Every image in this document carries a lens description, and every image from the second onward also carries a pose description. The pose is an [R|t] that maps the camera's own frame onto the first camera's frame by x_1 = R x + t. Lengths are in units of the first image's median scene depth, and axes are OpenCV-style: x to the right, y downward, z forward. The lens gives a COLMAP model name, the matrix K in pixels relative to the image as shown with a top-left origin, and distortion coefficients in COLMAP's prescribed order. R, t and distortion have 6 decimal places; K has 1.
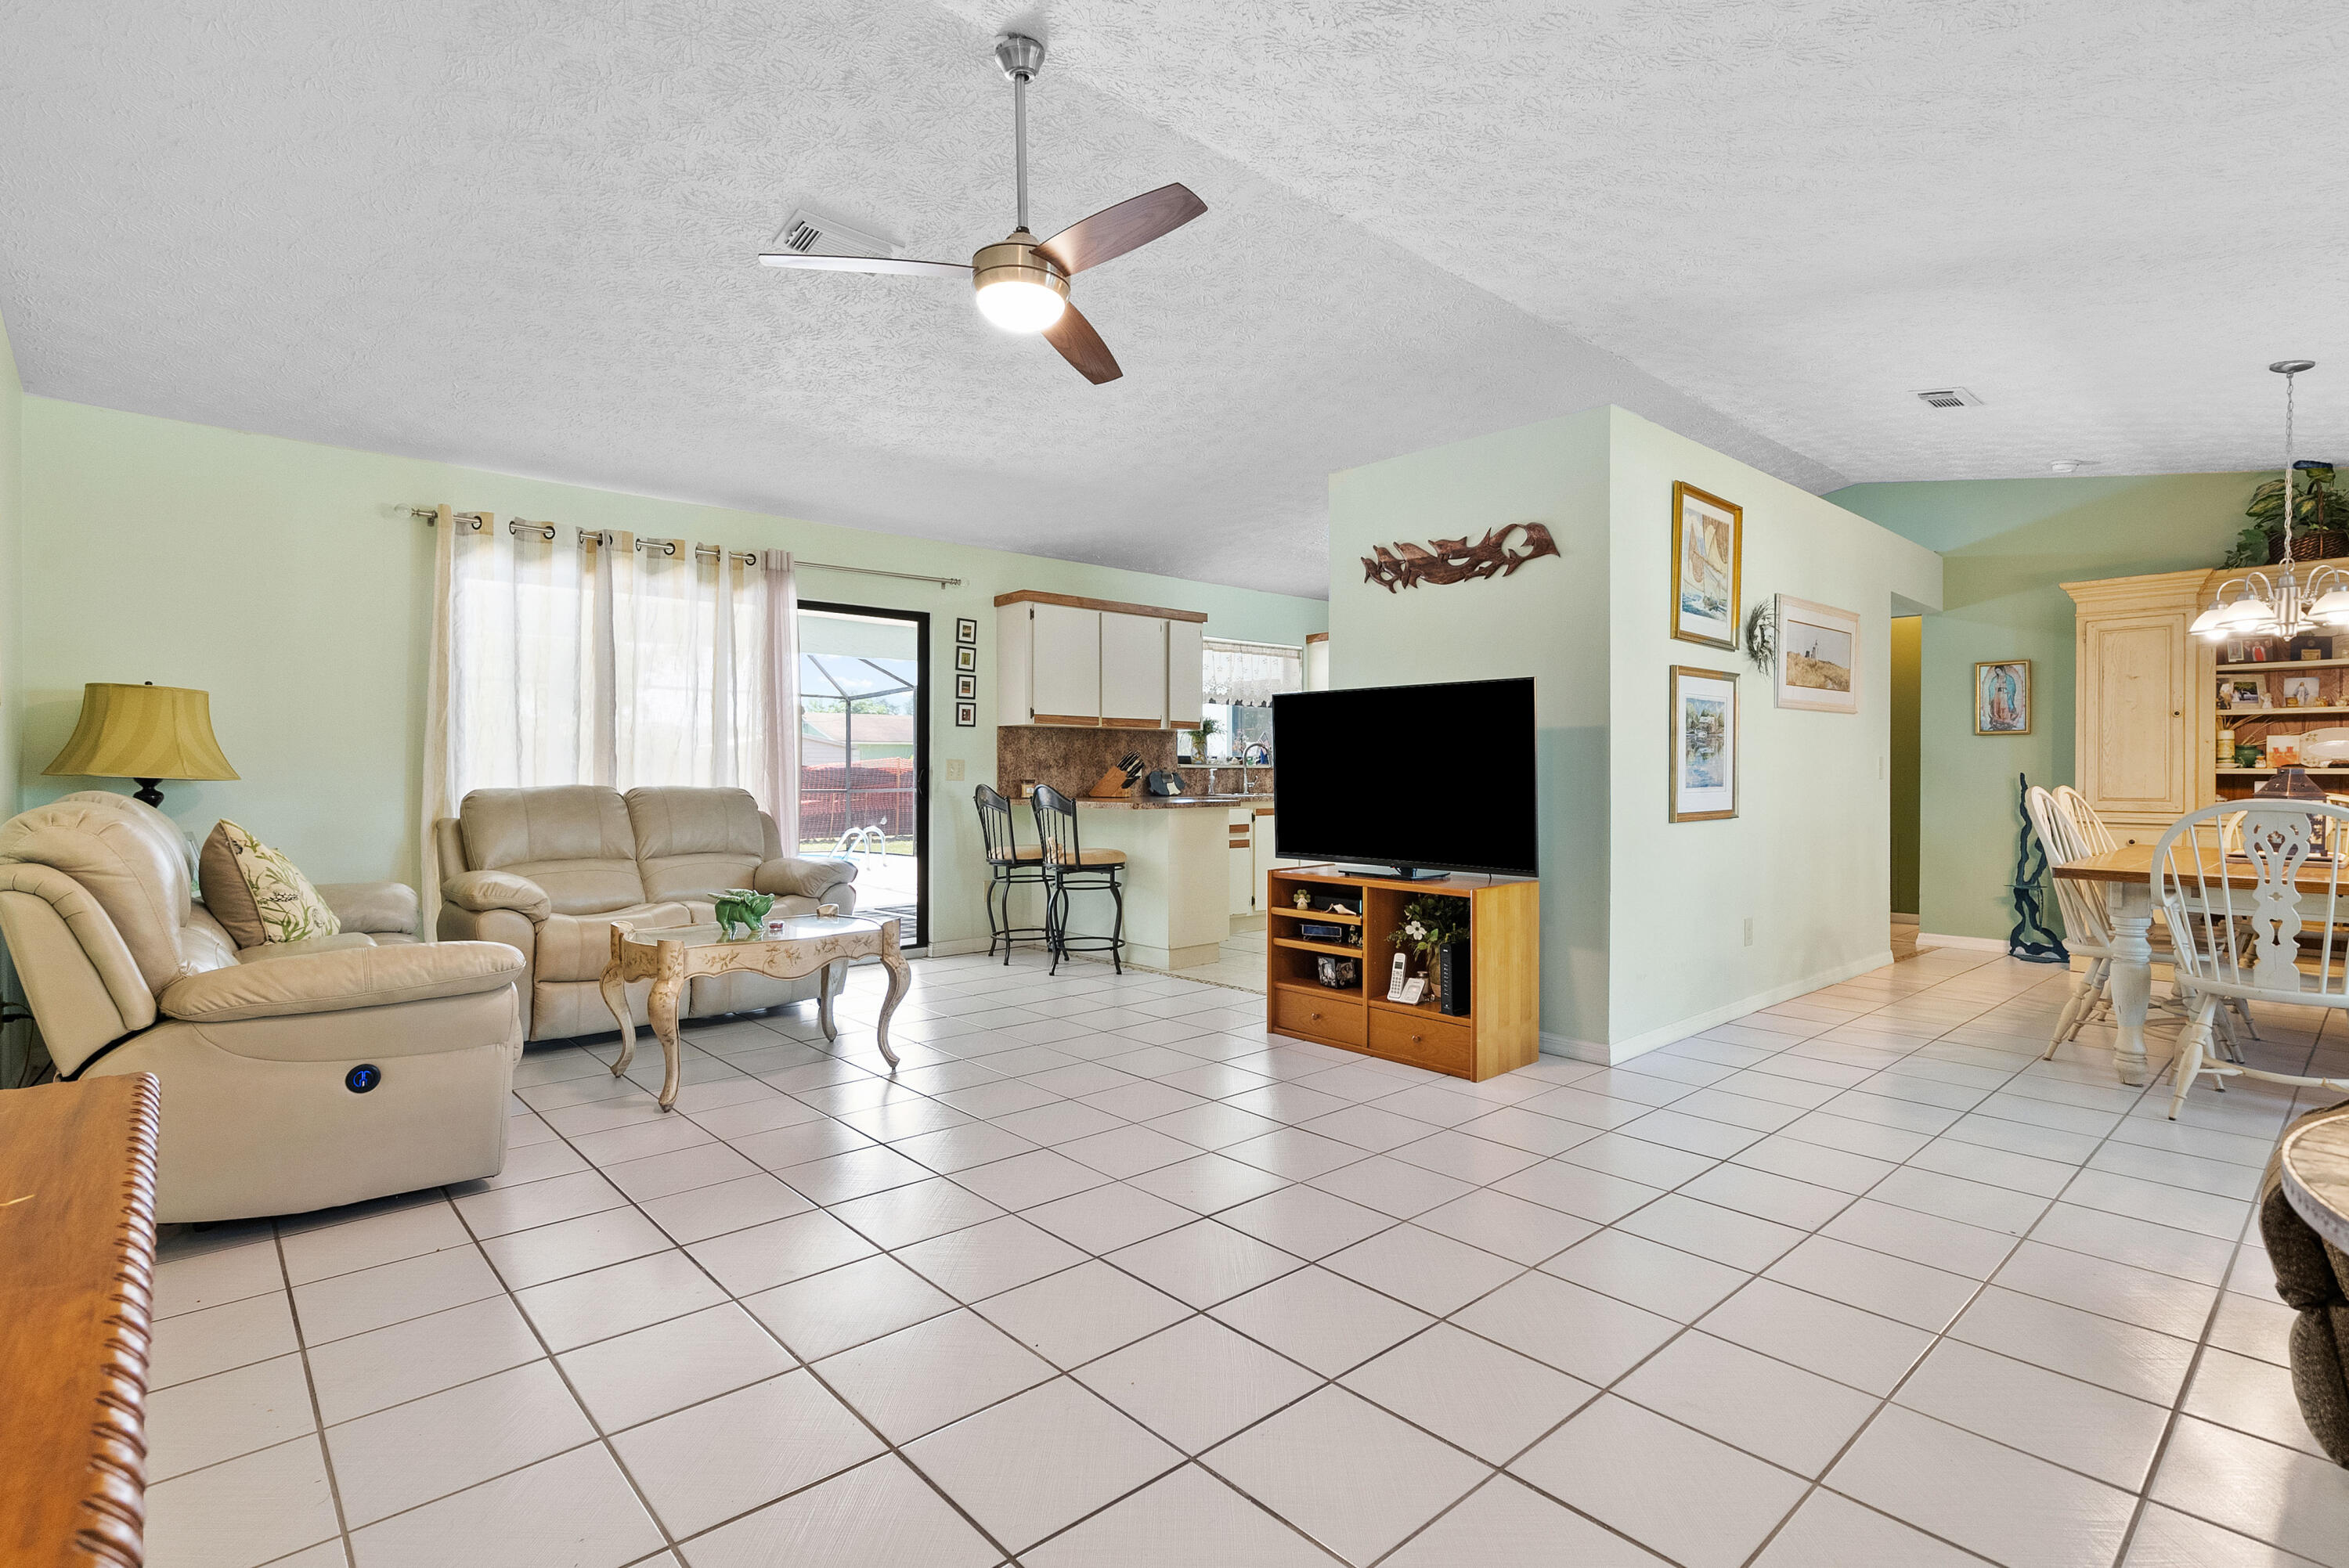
lens RADIAL K [[1118.7, 0, 1179.2], [0, 1118.7, 777.7], [0, 0, 1]] dist [-0.001060, 0.000574]
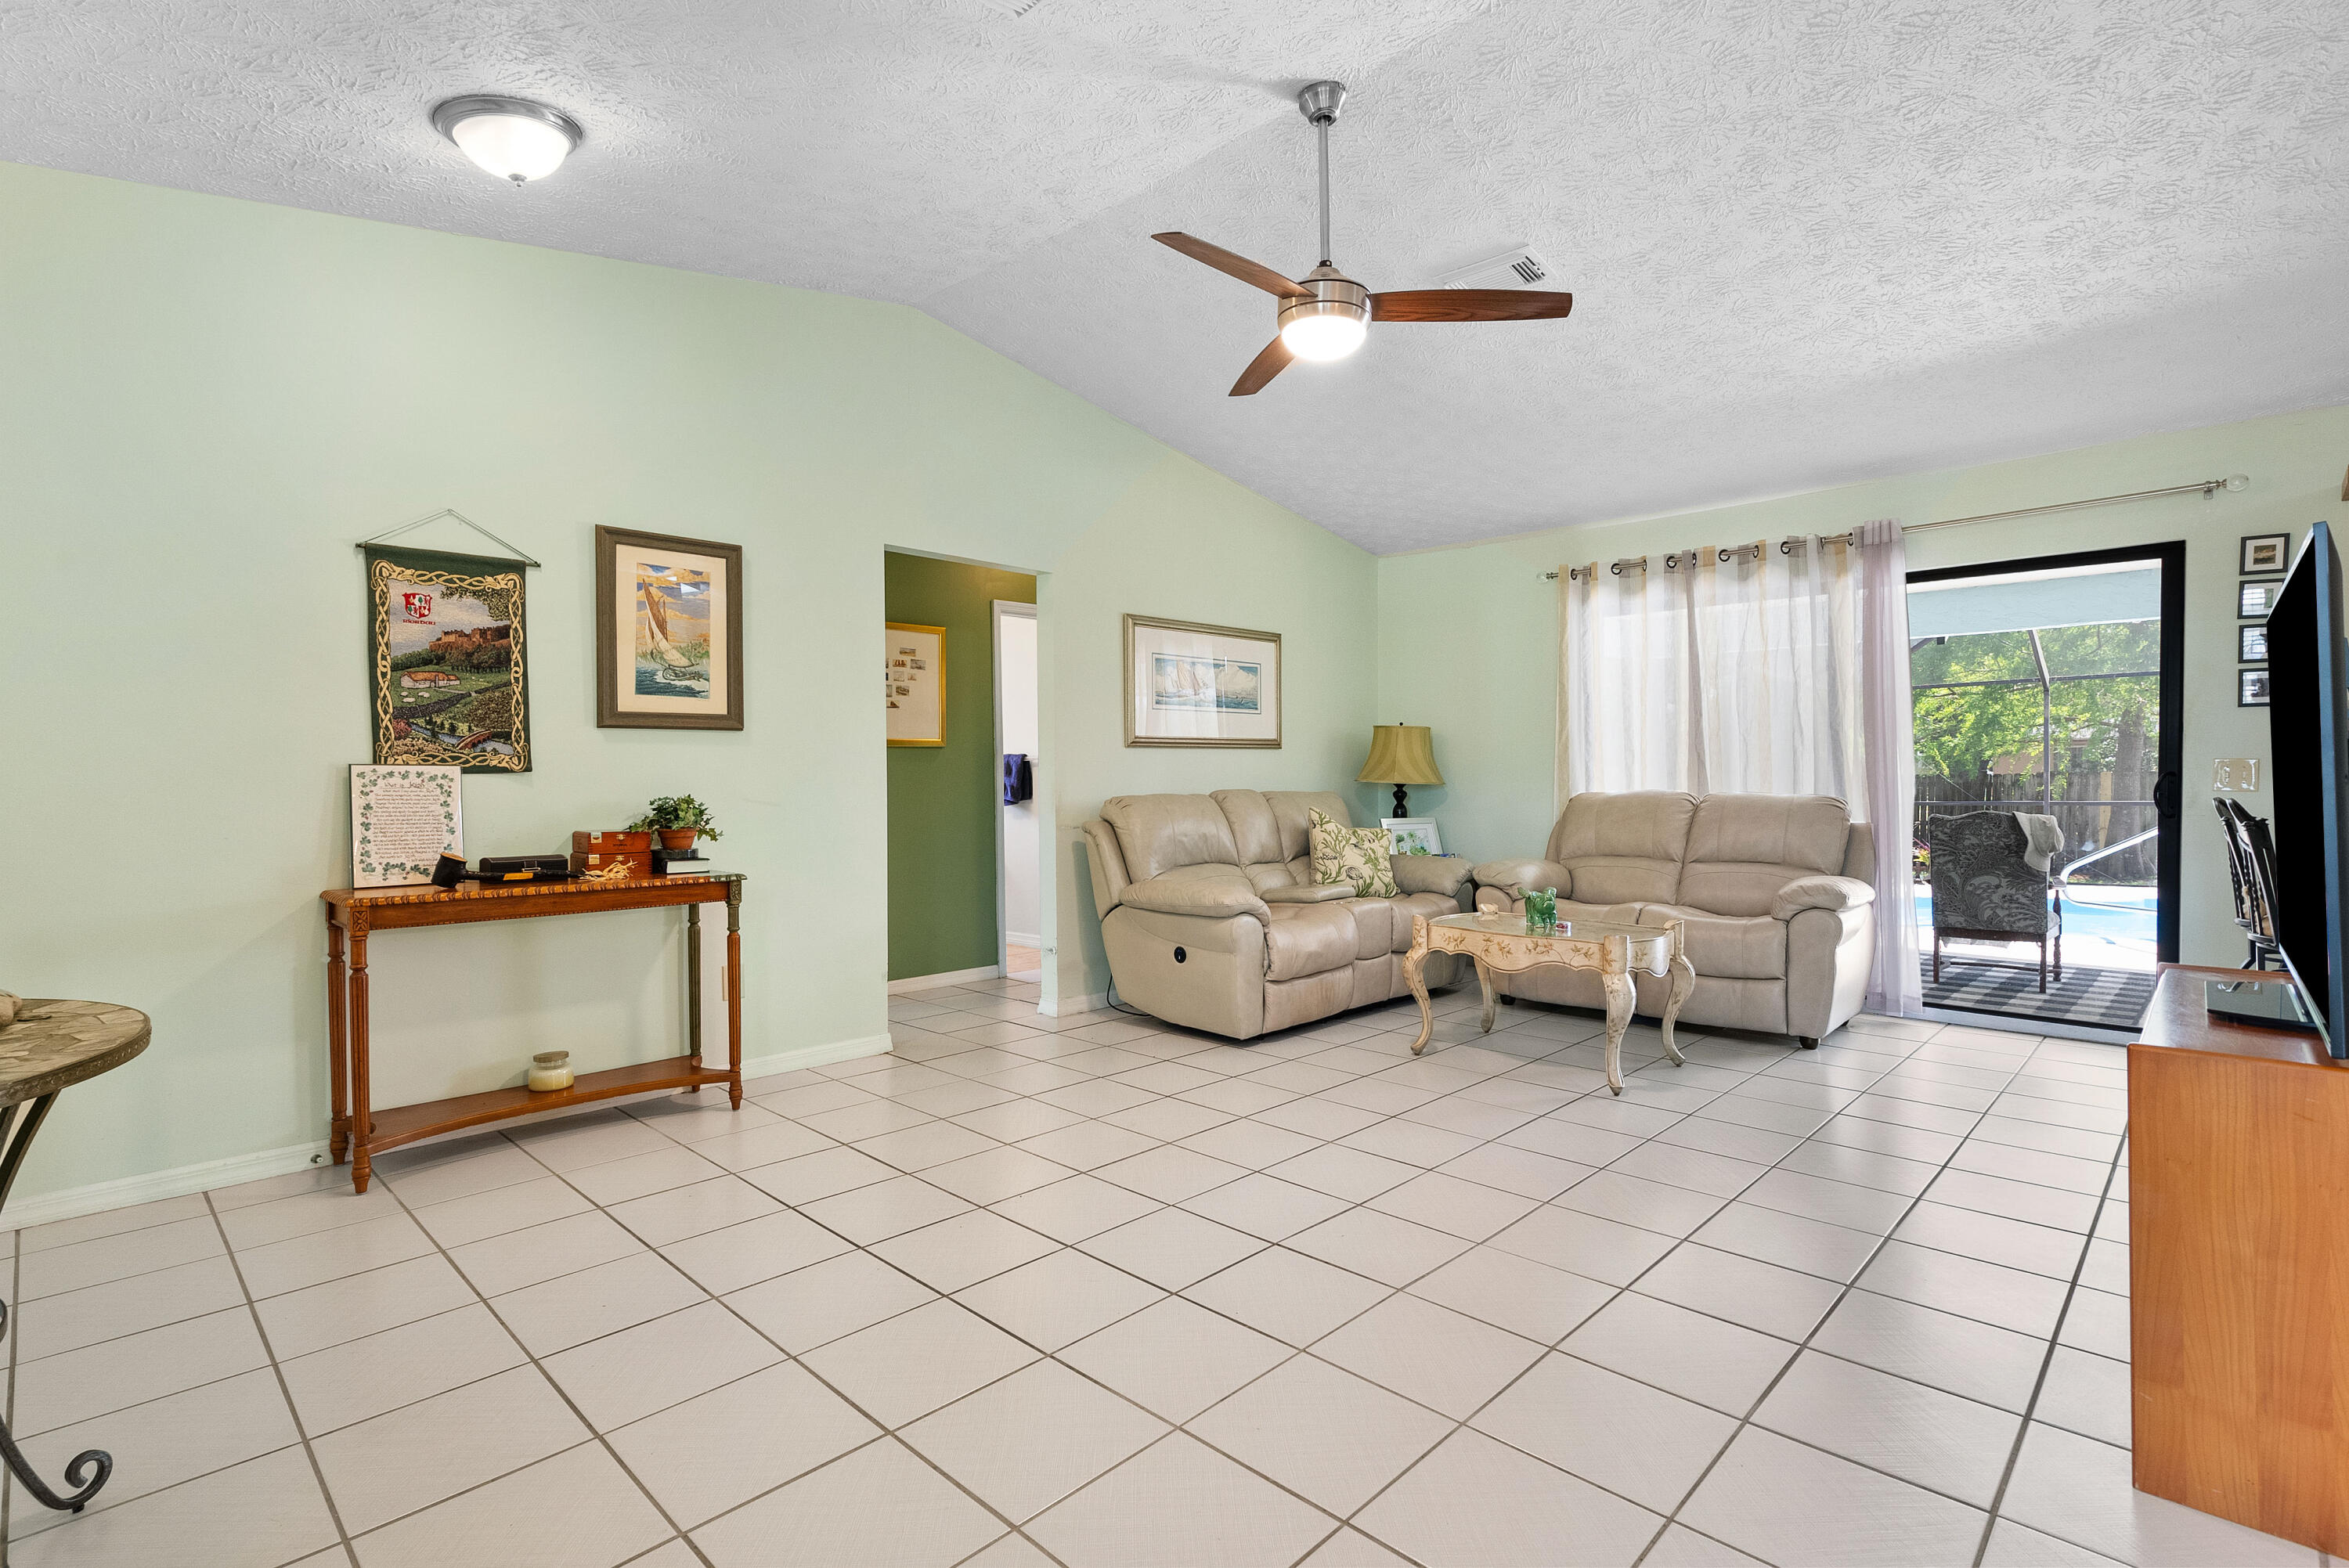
lens RADIAL K [[1105.6, 0, 1174.5], [0, 1105.6, 784.0], [0, 0, 1]] dist [-0.001790, 0.000568]
pose [[0.064594, 0.003871, -0.997904, 0.419554], [-0.004882, 0.999982, 0.003563, -0.001233], [0.997900, 0.004641, 0.064612, 0.376086]]
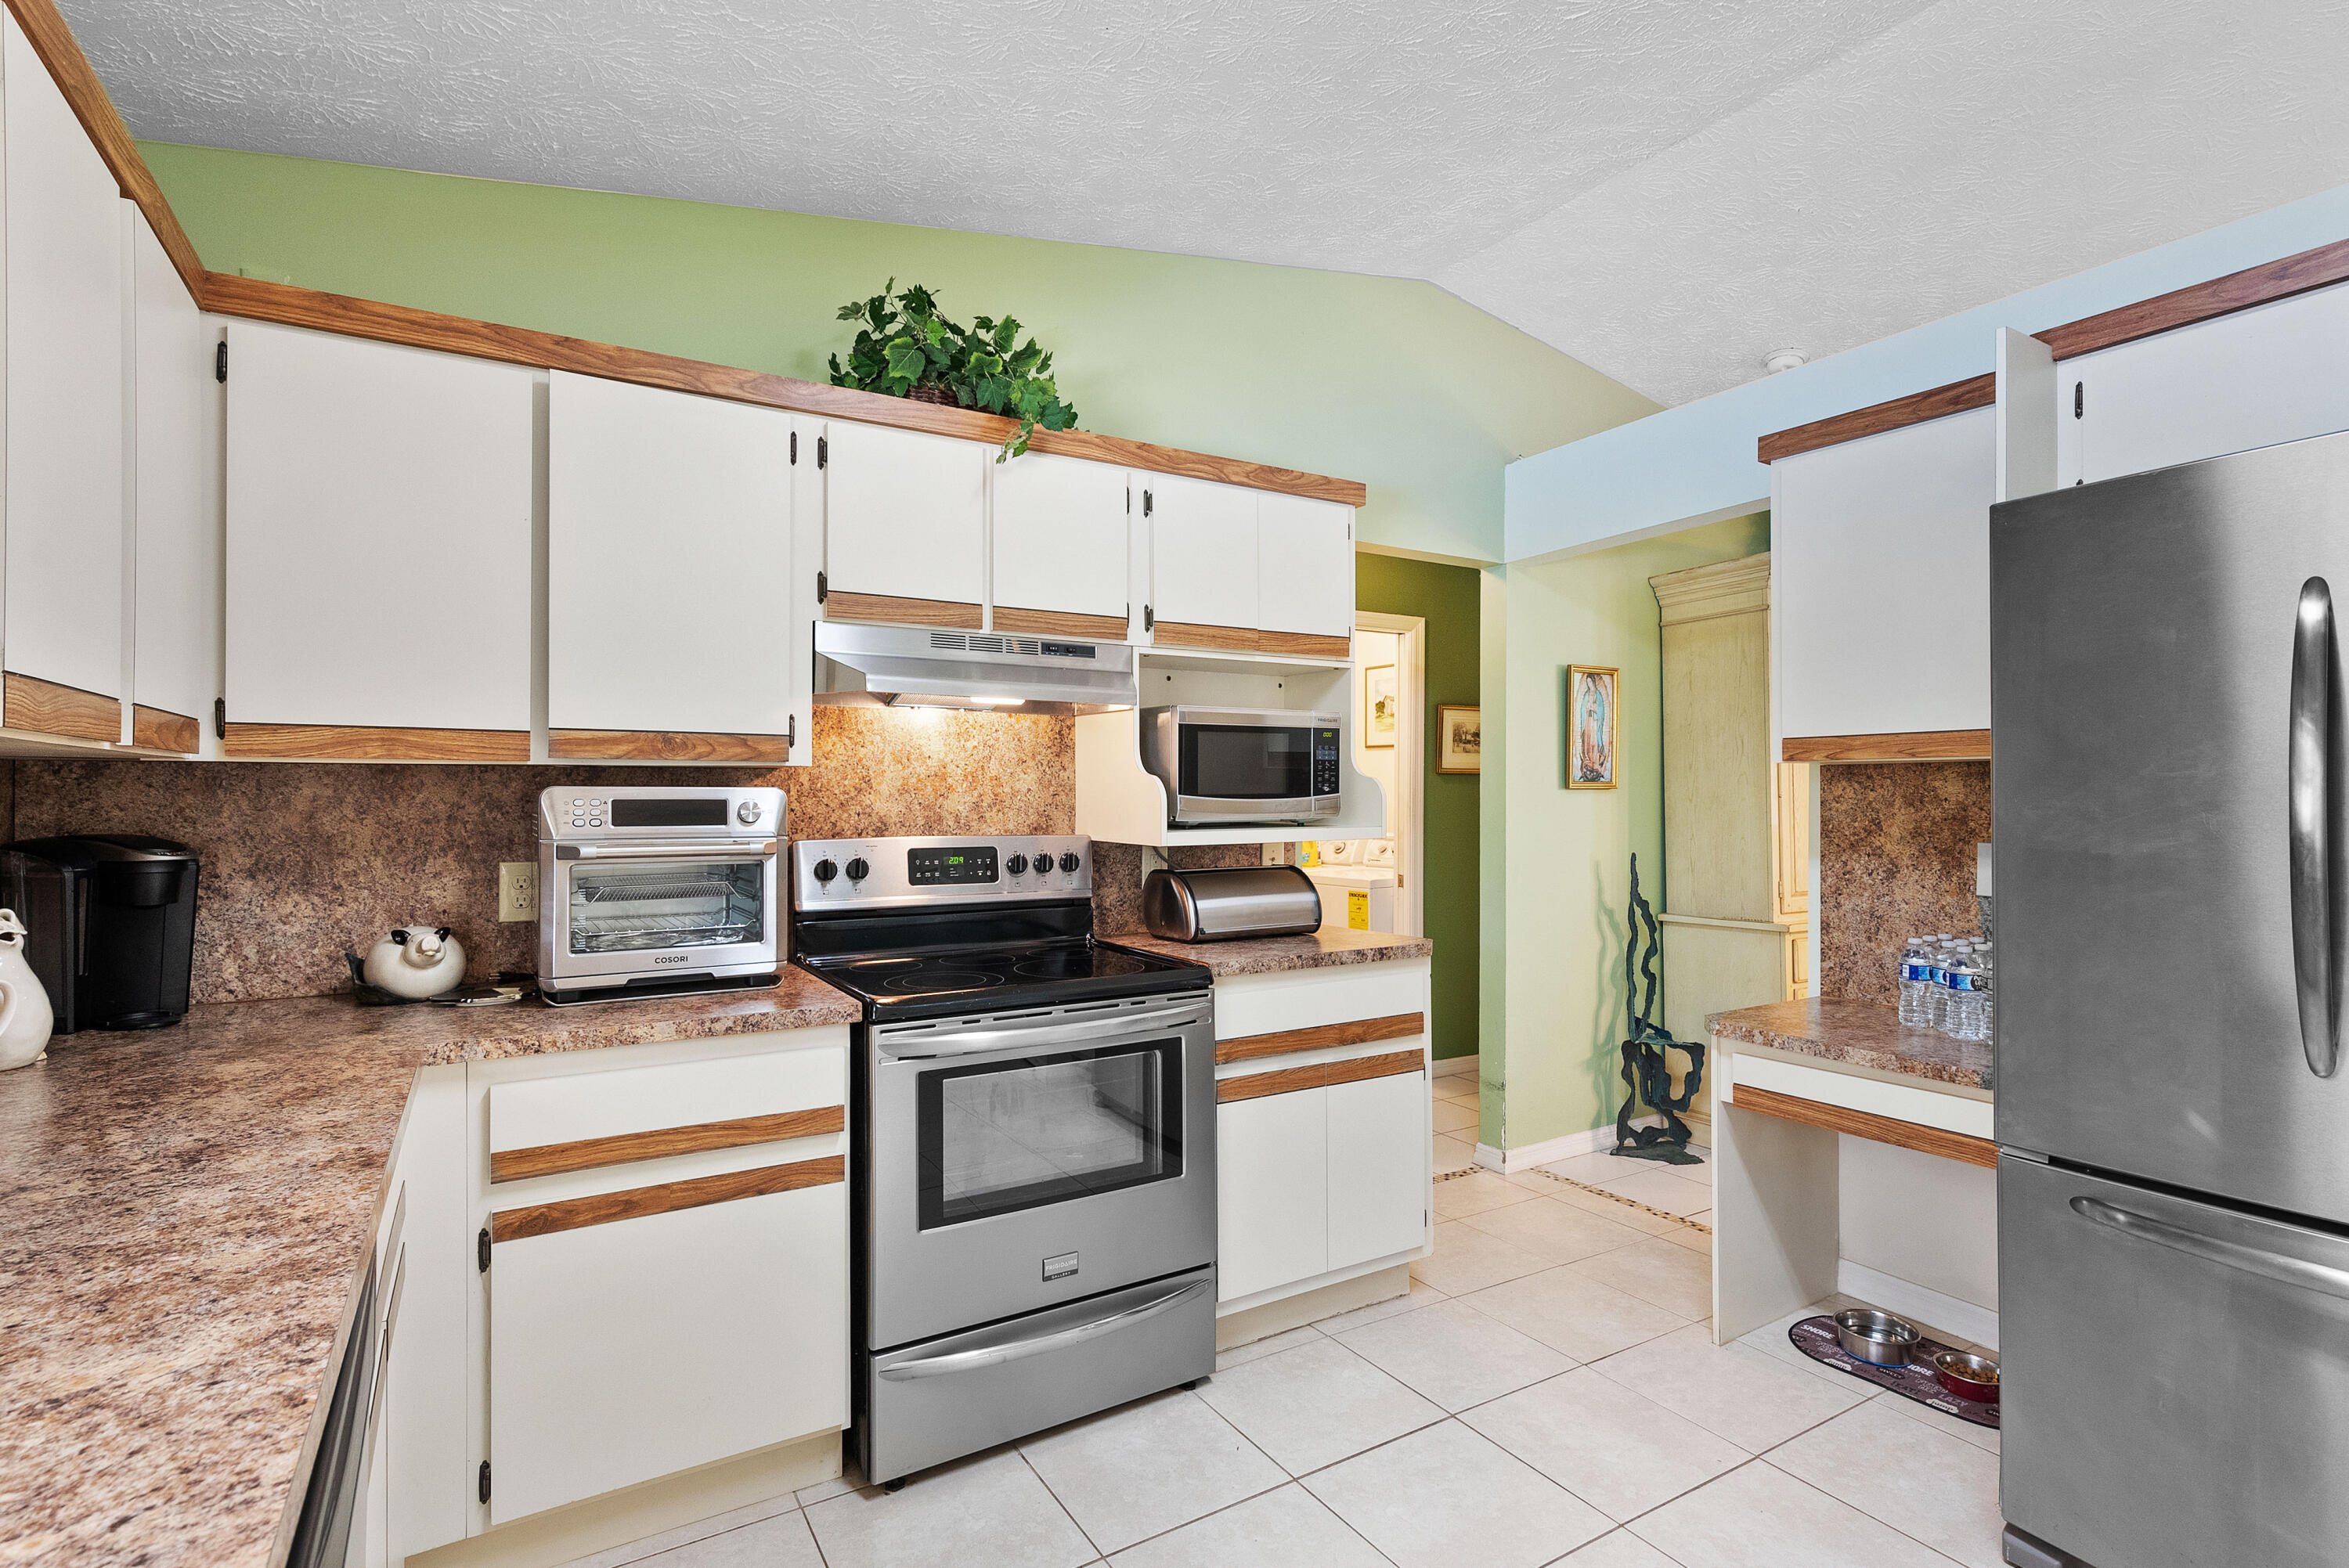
lens RADIAL K [[1100.1, 0, 1136.1], [0, 1100.1, 810.1], [0, 0, 1]] dist [0.001075, 0.000715]
pose [[0.208469, -0.014339, 0.977924, 0.118773], [0.007129, 0.999888, 0.013142, -0.040243], [-0.978003, 0.004232, 0.208548, 1.216359]]
